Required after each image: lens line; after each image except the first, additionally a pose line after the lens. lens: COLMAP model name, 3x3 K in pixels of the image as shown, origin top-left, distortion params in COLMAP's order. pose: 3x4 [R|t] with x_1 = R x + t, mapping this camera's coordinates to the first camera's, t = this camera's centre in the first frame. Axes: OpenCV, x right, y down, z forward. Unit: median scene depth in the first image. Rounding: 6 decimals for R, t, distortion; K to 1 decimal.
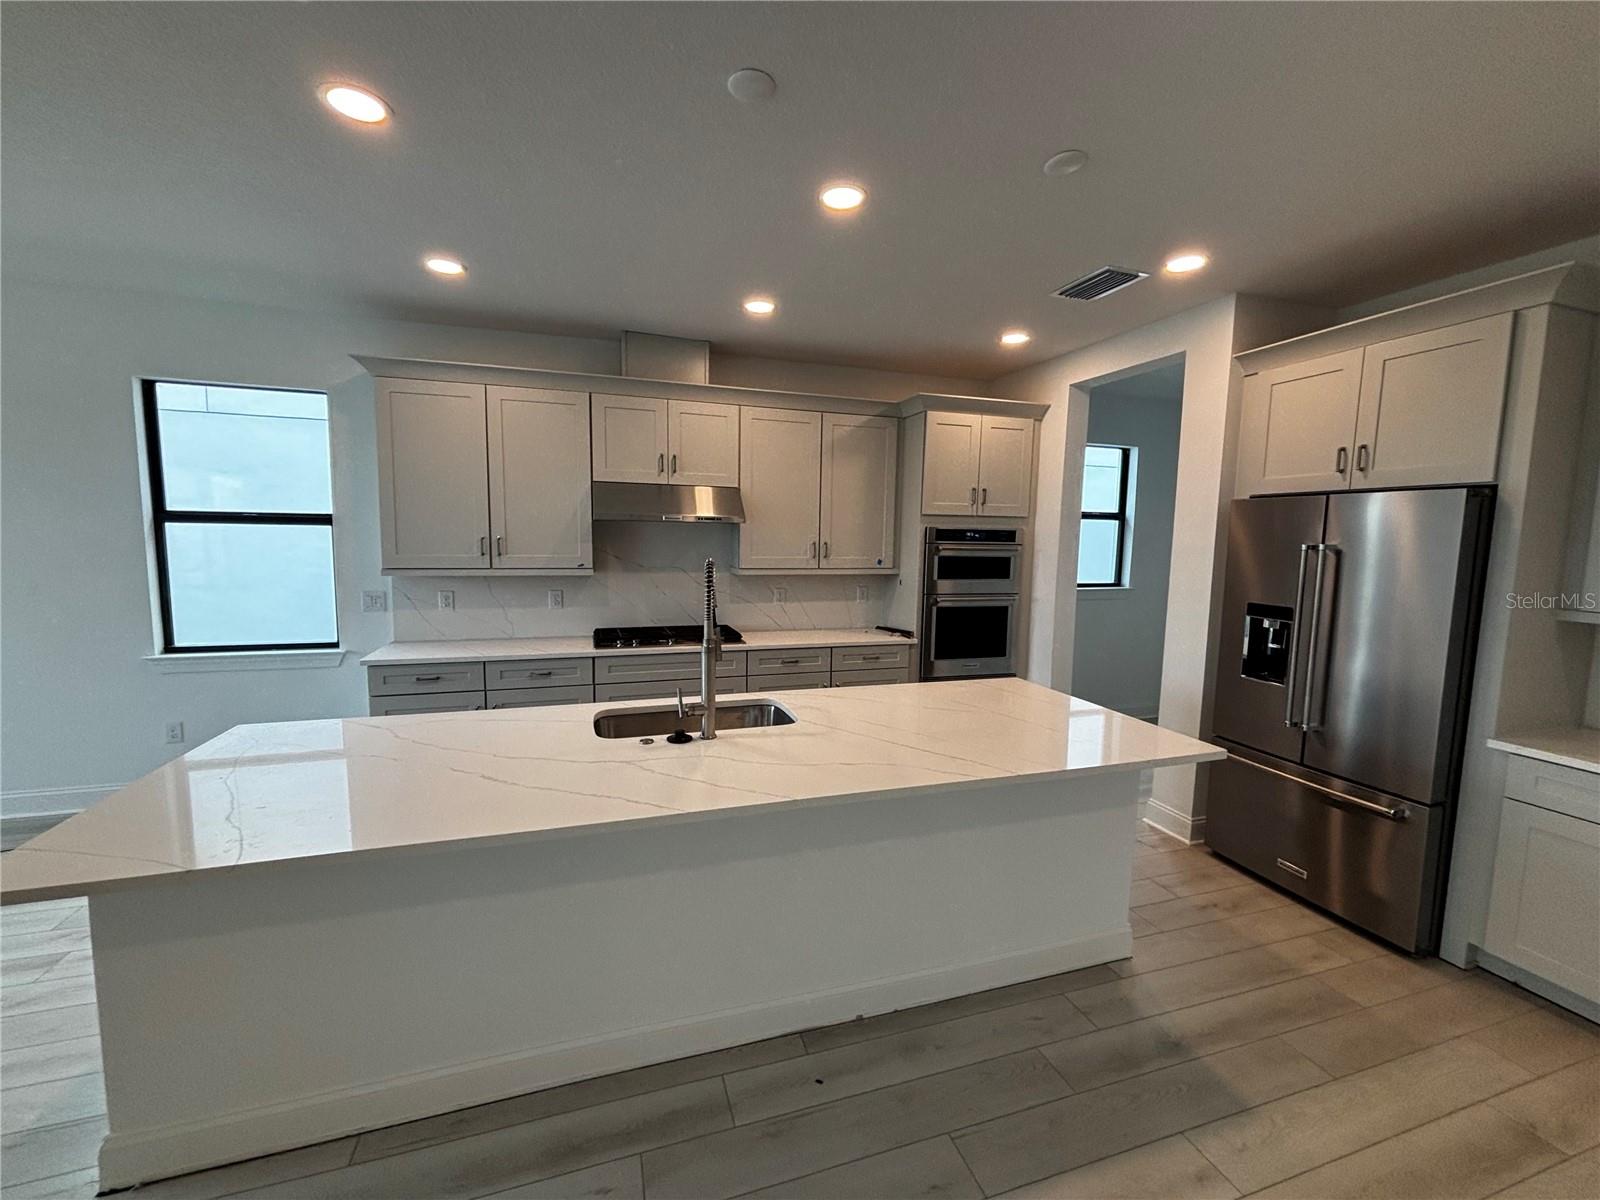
lens RADIAL K [[647.4, 0, 800.0], [0, 647.4, 600.0], [0, 0, 1]] dist [-0.000178, 0.000443]
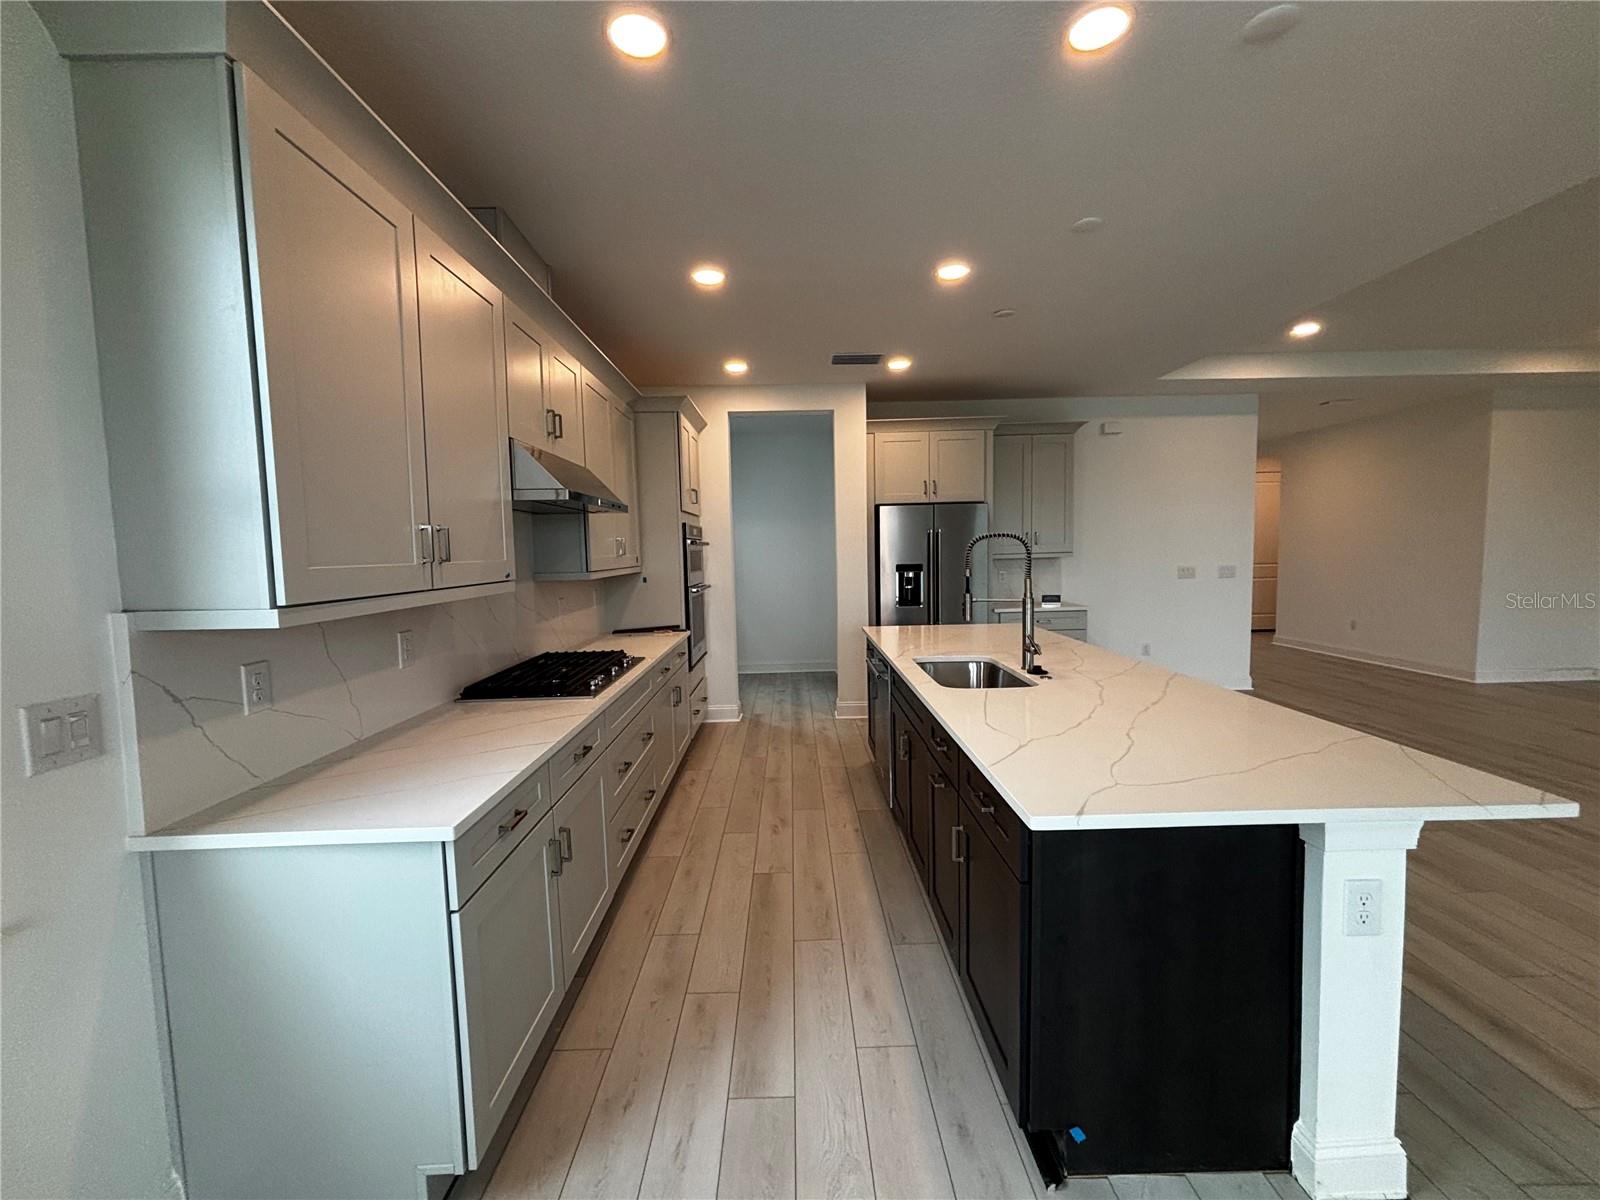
lens RADIAL K [[647.4, 0, 800.0], [0, 647.4, 600.0], [0, 0, 1]] dist [-0.000178, 0.000443]
pose [[0.289319, -0.098977, 0.952102, -0.839607], [0.118478, 0.990695, 0.066987, -0.038751], [-0.949872, 0.093423, 0.298353, 0.576387]]
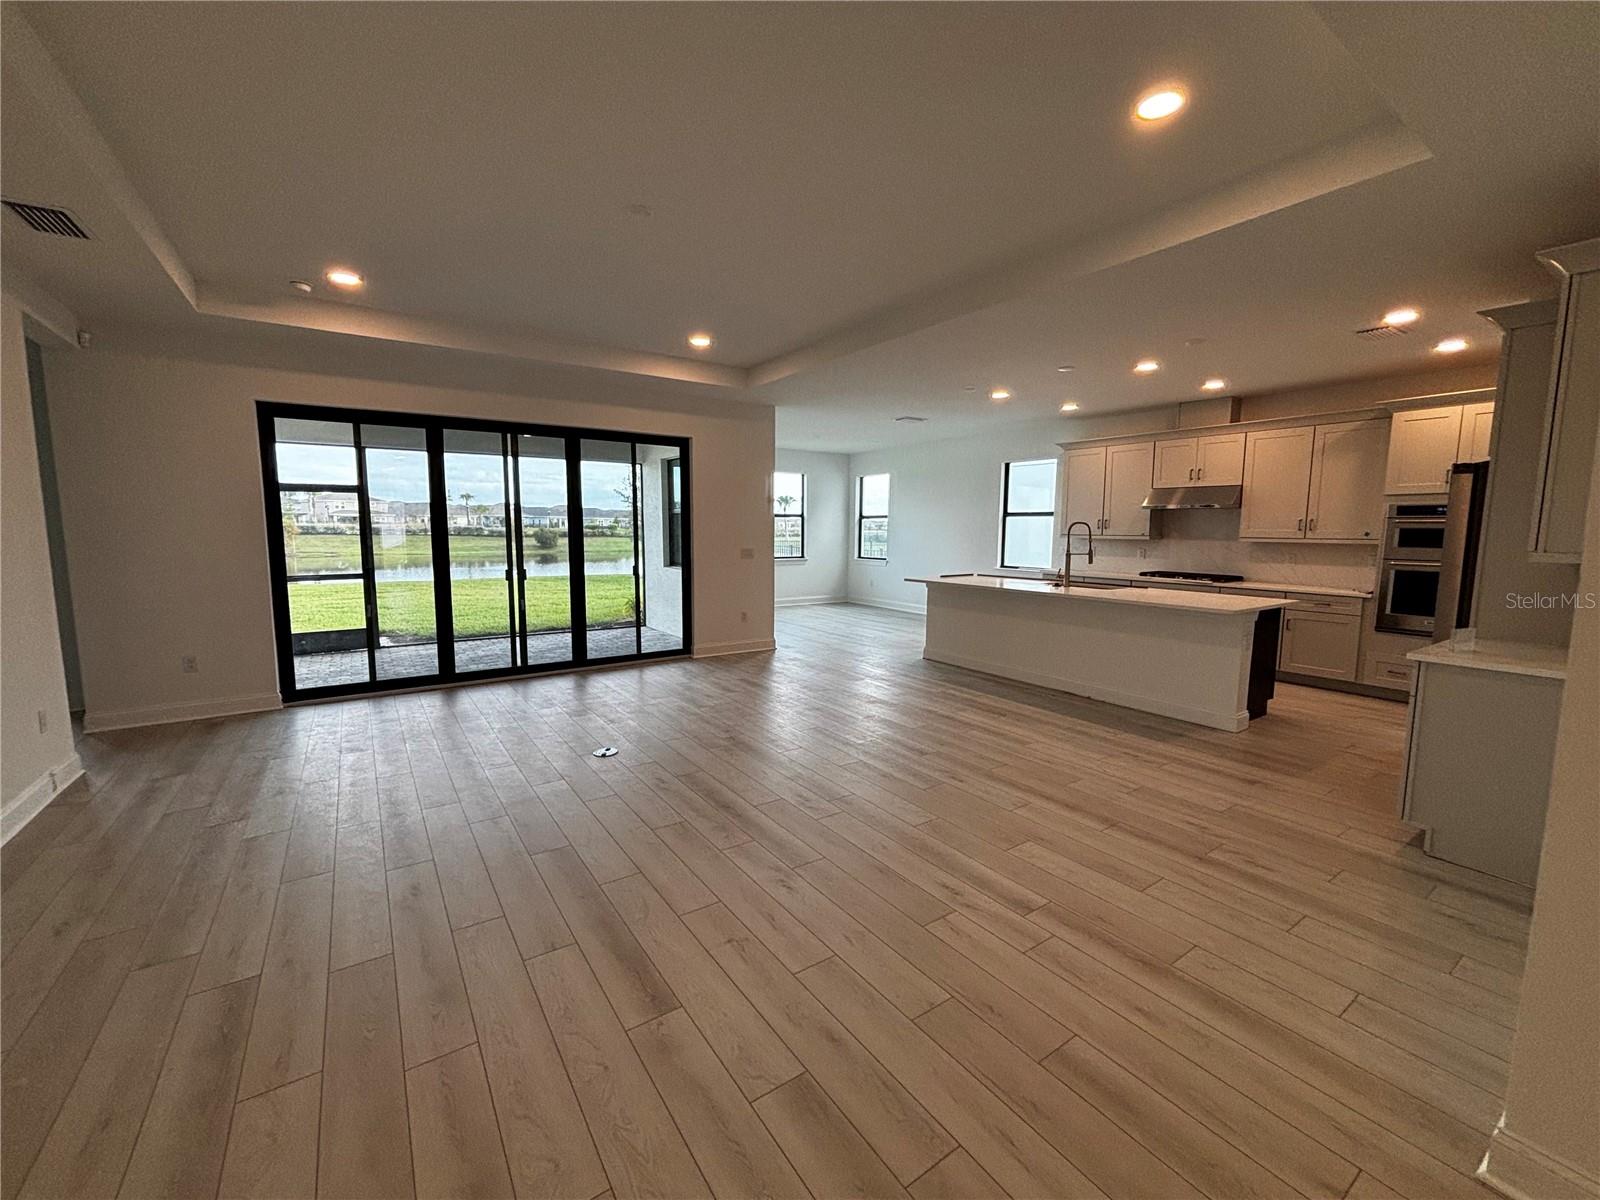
lens RADIAL K [[647.4, 0, 800.0], [0, 647.4, 600.0], [0, 0, 1]] dist [-0.000178, 0.000443]
pose [[0.289125, 0.094664, -0.952599, 1.221735], [-0.092993, 0.993170, 0.070471, 0.099423], [0.952764, 0.068210, 0.295953, -0.506067]]
